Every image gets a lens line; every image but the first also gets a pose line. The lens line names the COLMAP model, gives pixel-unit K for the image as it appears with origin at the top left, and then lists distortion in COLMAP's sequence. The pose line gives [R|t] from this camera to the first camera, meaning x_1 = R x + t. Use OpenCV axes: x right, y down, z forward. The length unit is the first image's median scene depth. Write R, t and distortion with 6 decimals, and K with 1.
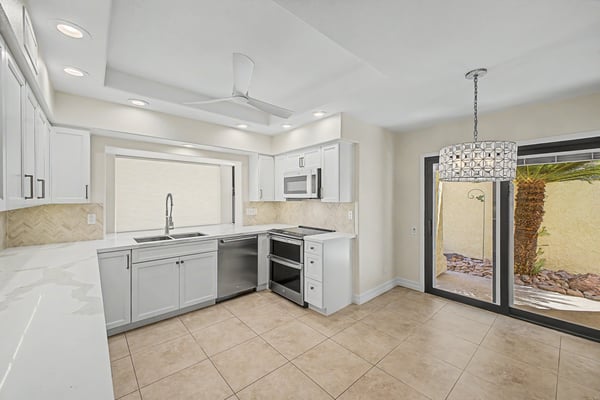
lens RADIAL K [[238.7, 0, 300.9], [0, 238.7, 197.5], [0, 0, 1]] dist [0.020063, -0.007576]
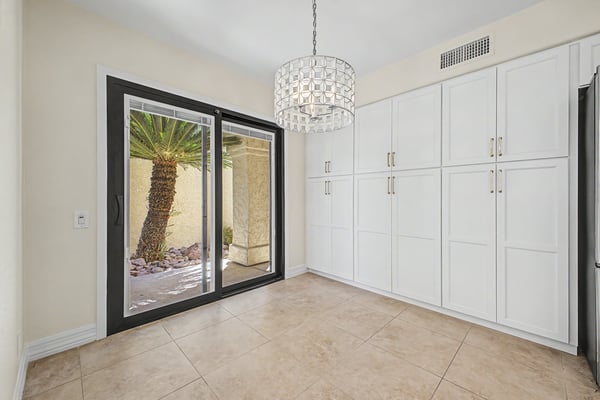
lens RADIAL K [[238.7, 0, 300.9], [0, 238.7, 197.5], [0, 0, 1]] dist [0.020063, -0.007576]
pose [[-0.063920, -0.005872, 0.997938, -0.037948], [-0.001695, 0.999982, 0.005775, 0.088536], [-0.997954, -0.001322, -0.063929, 0.613799]]
